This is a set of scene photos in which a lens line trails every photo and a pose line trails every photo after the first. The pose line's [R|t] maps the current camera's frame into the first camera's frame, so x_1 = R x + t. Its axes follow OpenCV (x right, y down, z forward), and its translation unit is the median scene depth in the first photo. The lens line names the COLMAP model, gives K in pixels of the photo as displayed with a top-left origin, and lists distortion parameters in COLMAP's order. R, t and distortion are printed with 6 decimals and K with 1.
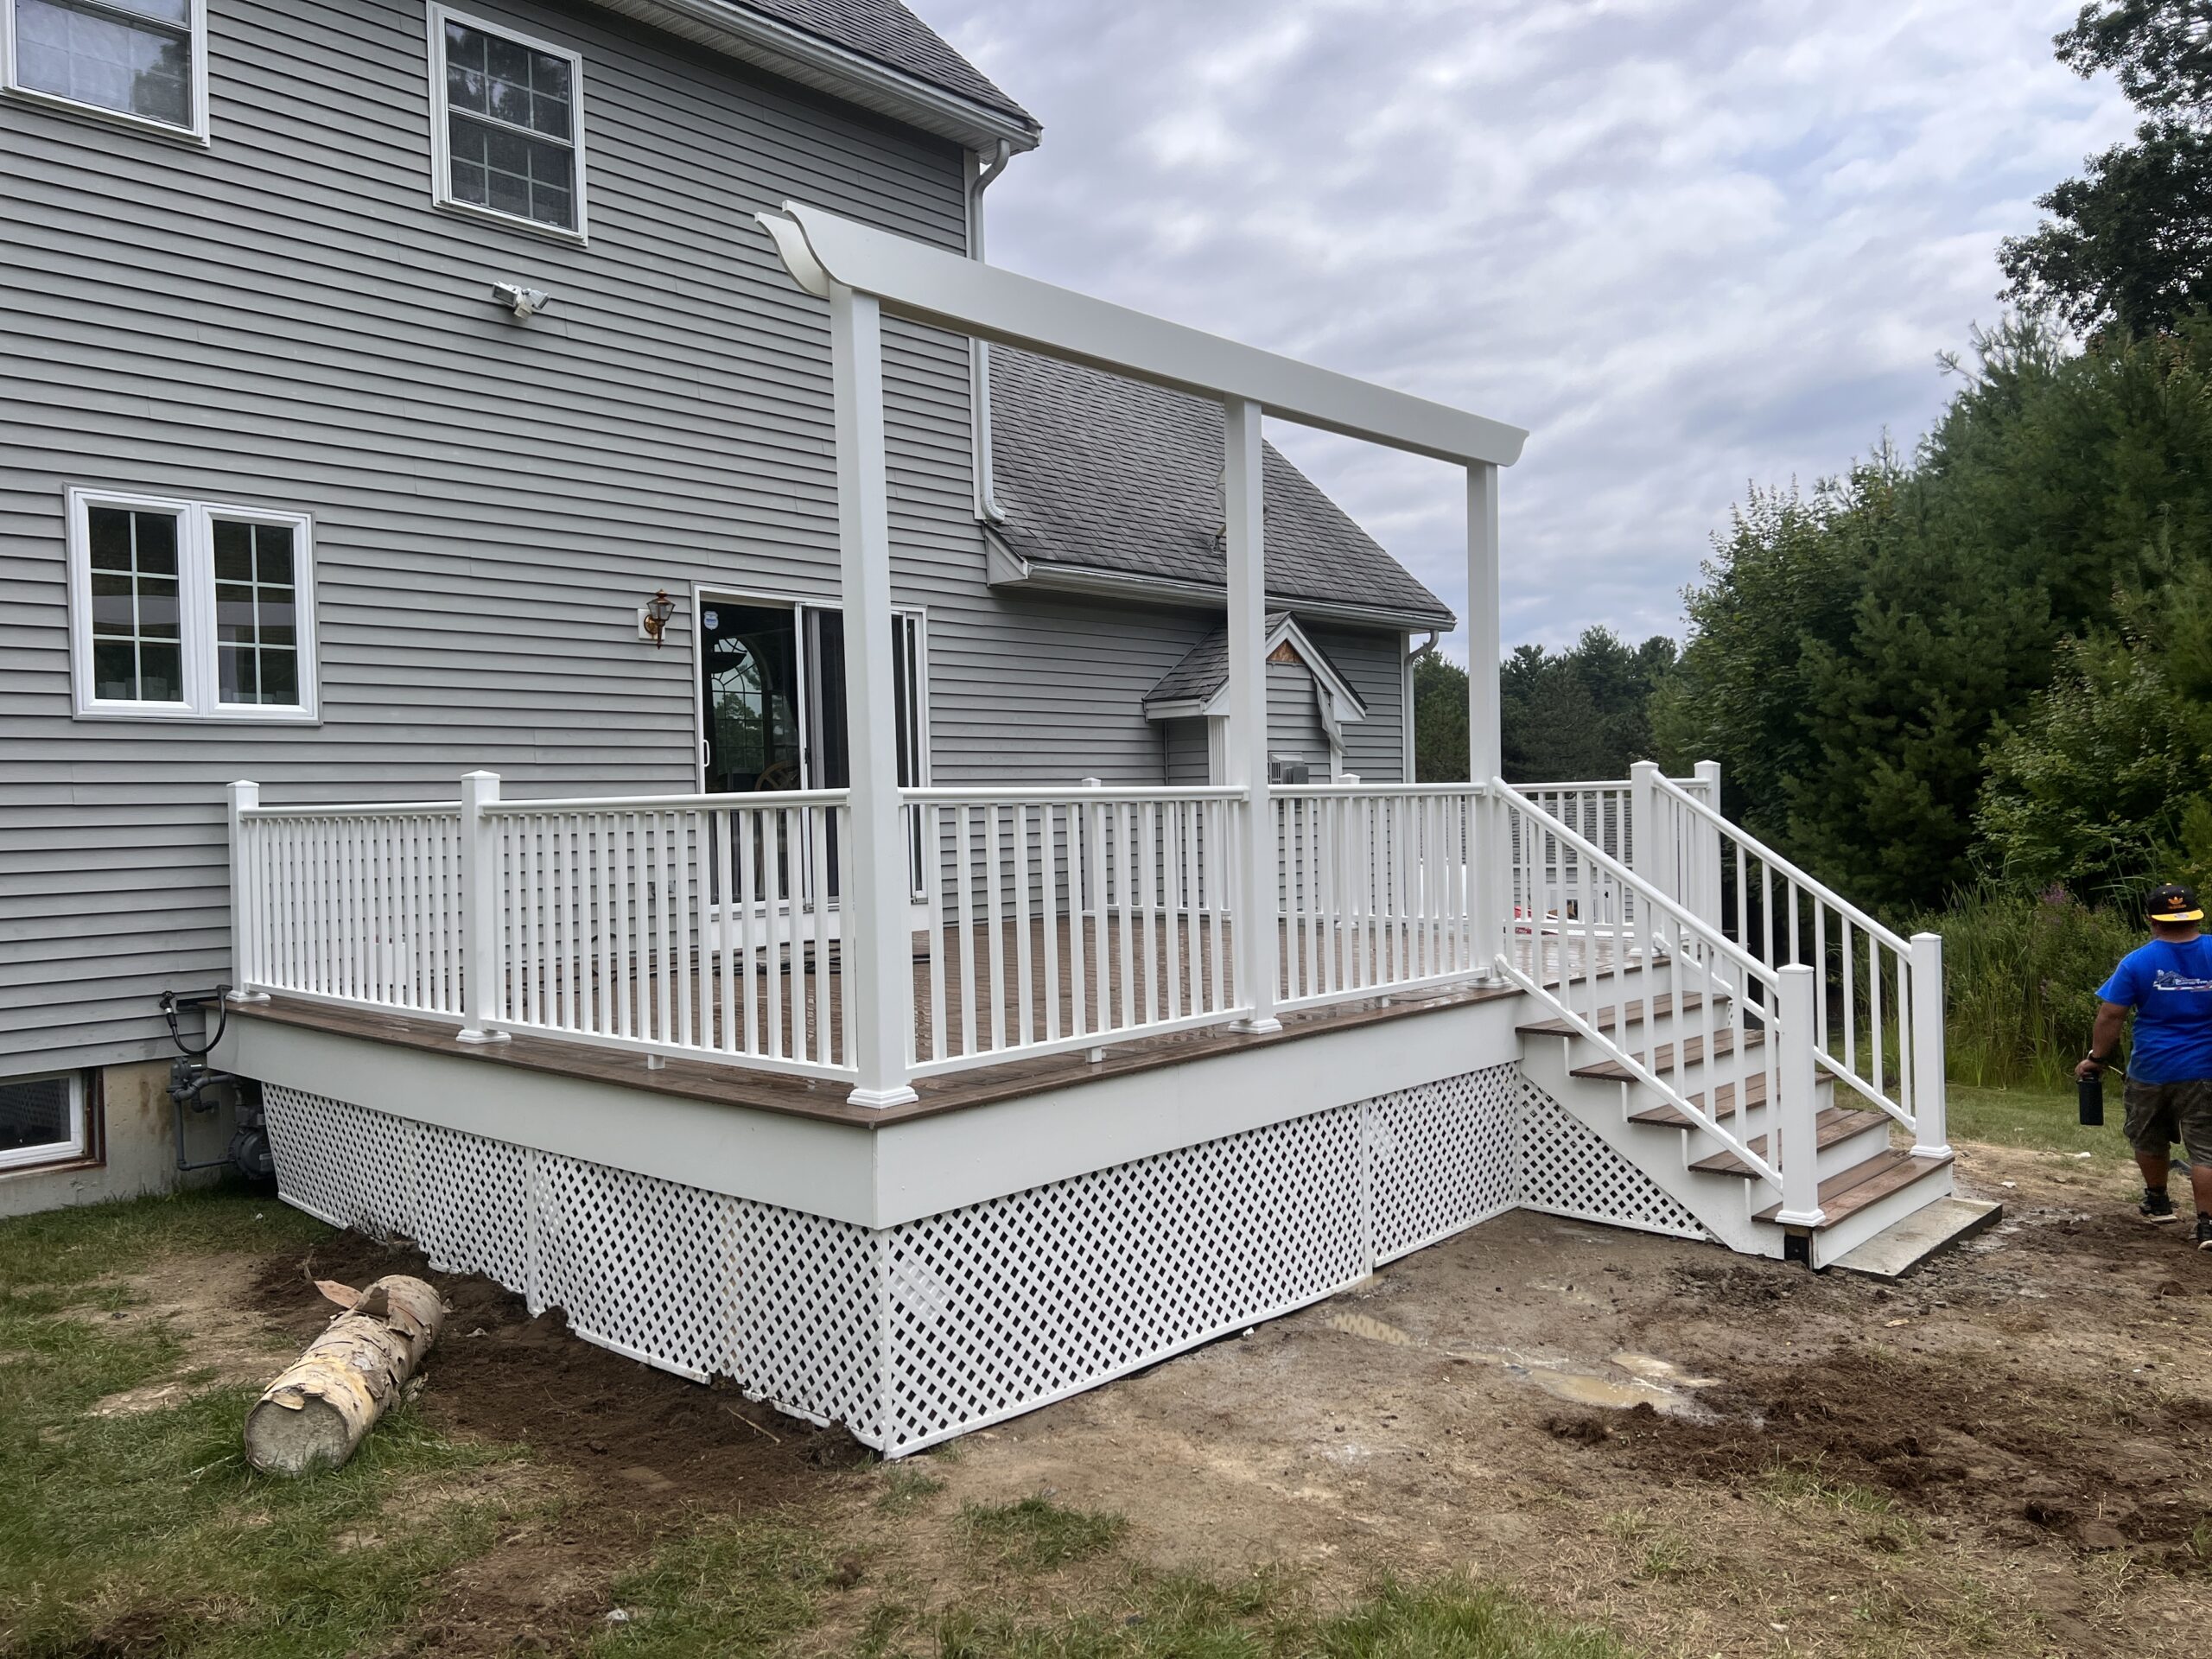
lens RADIAL K [[1670.2, 0, 1117.3], [0, 1670.2, 845.3], [0, 0, 1]] dist [0.054854, -0.070594]
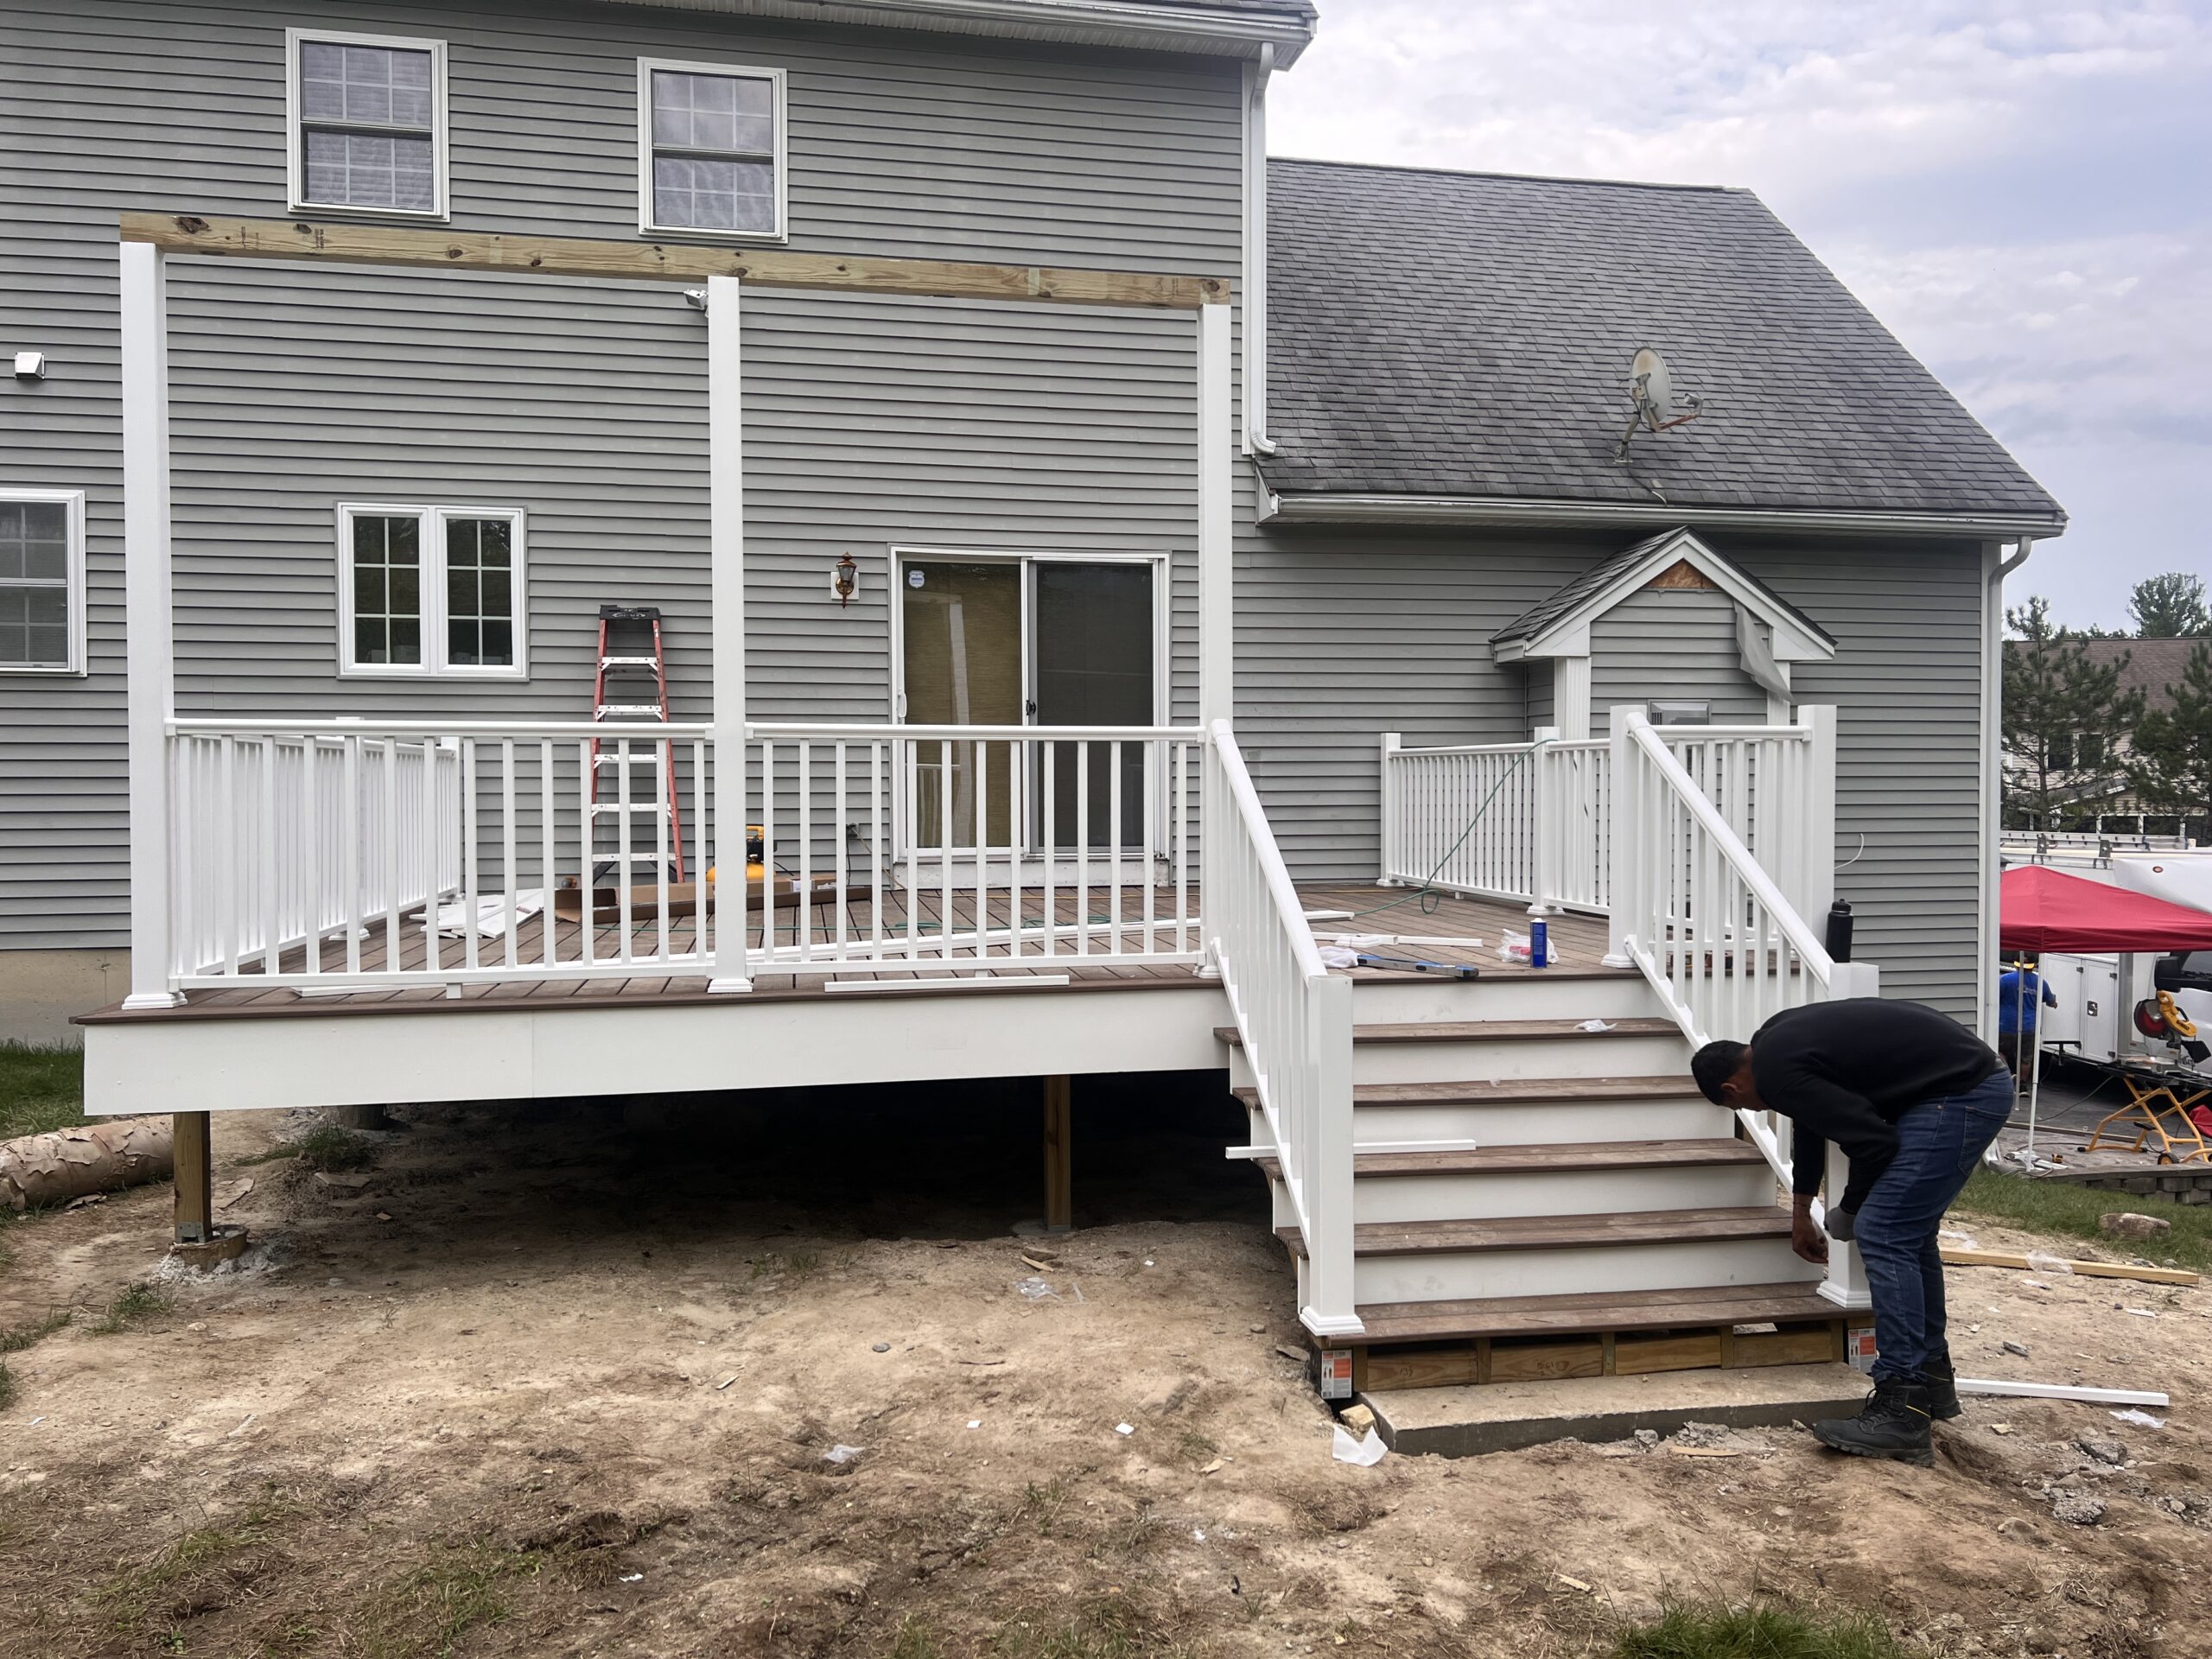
lens RADIAL K [[1670.2, 0, 1112.2], [0, 1670.2, 830.9], [0, 0, 1]] dist [0.054854, -0.070594]
pose [[0.795840, 0.036933, -0.604380, 0.583201], [-0.029554, 0.999318, 0.022150, -0.002603], [0.604786, 0.000234, 0.796388, 0.276733]]
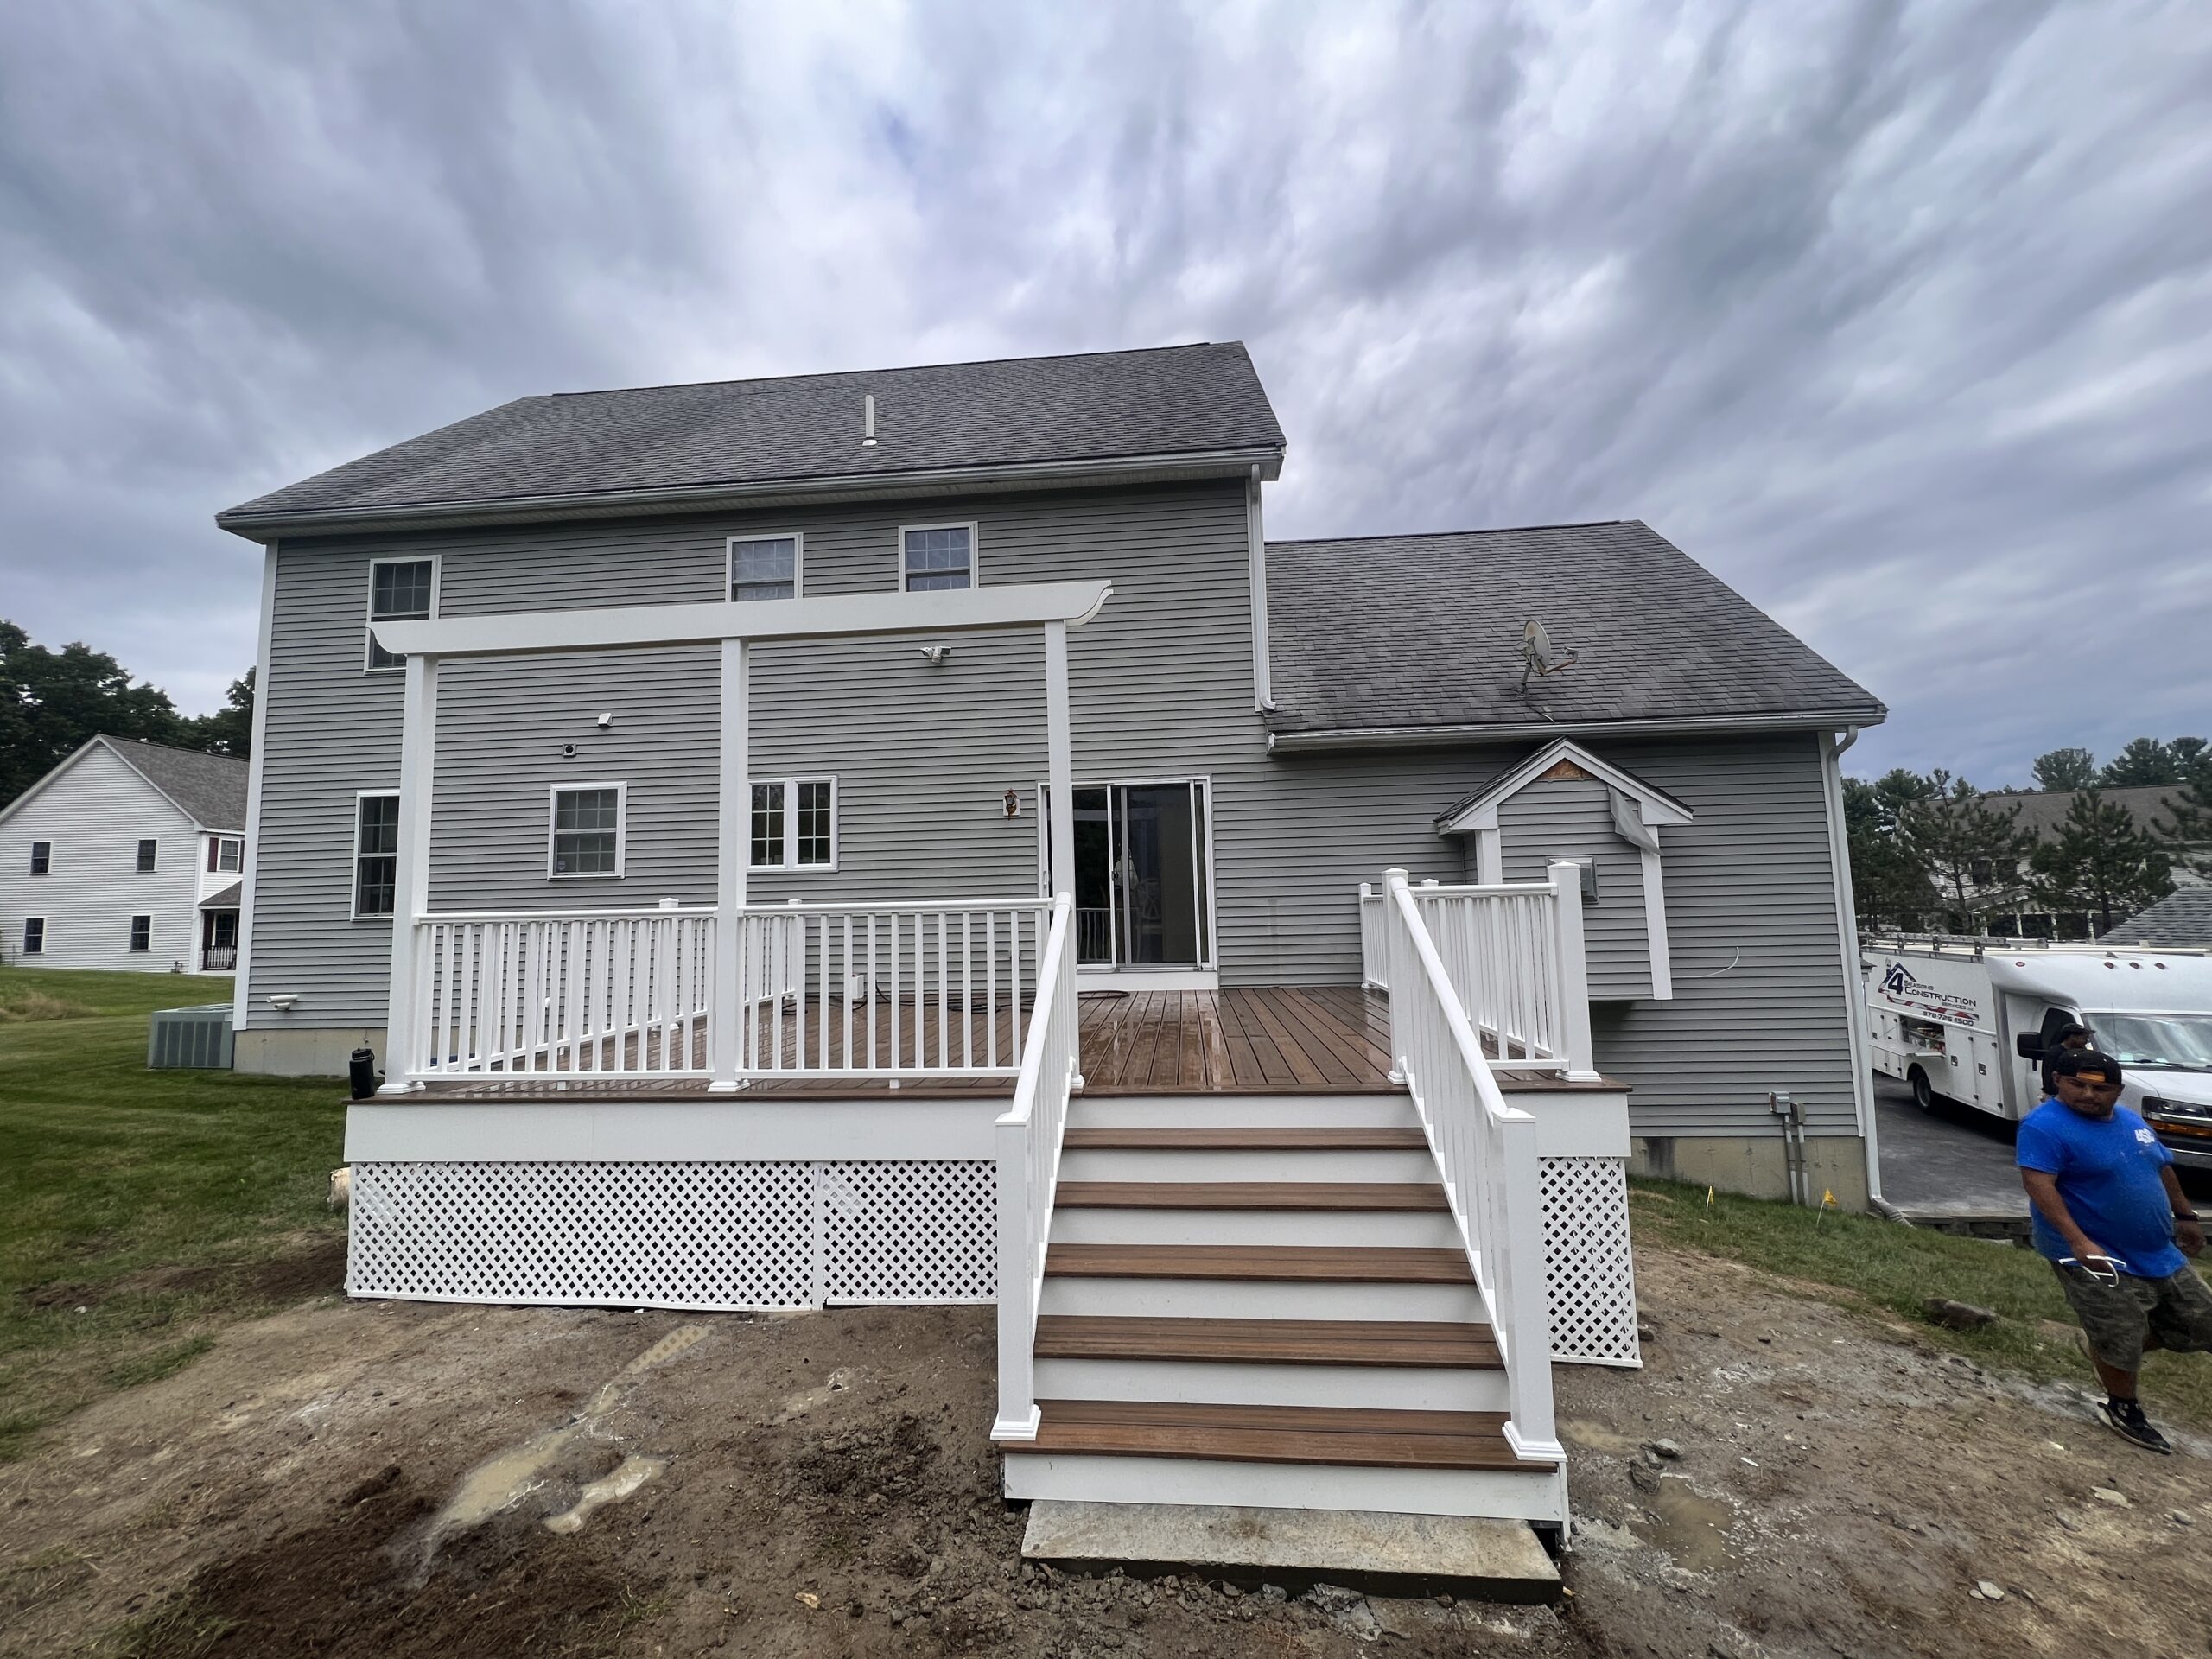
lens RADIAL K [[884.2, 0, 1108.6], [0, 884.2, 833.6], [0, 0, 1]] dist [-0.002795, 0.001348]
pose [[0.597239, -0.063012, -0.799584, 0.616756], [-0.006701, 0.996482, -0.083533, -0.027347], [0.802035, 0.055247, 0.594716, 0.583326]]
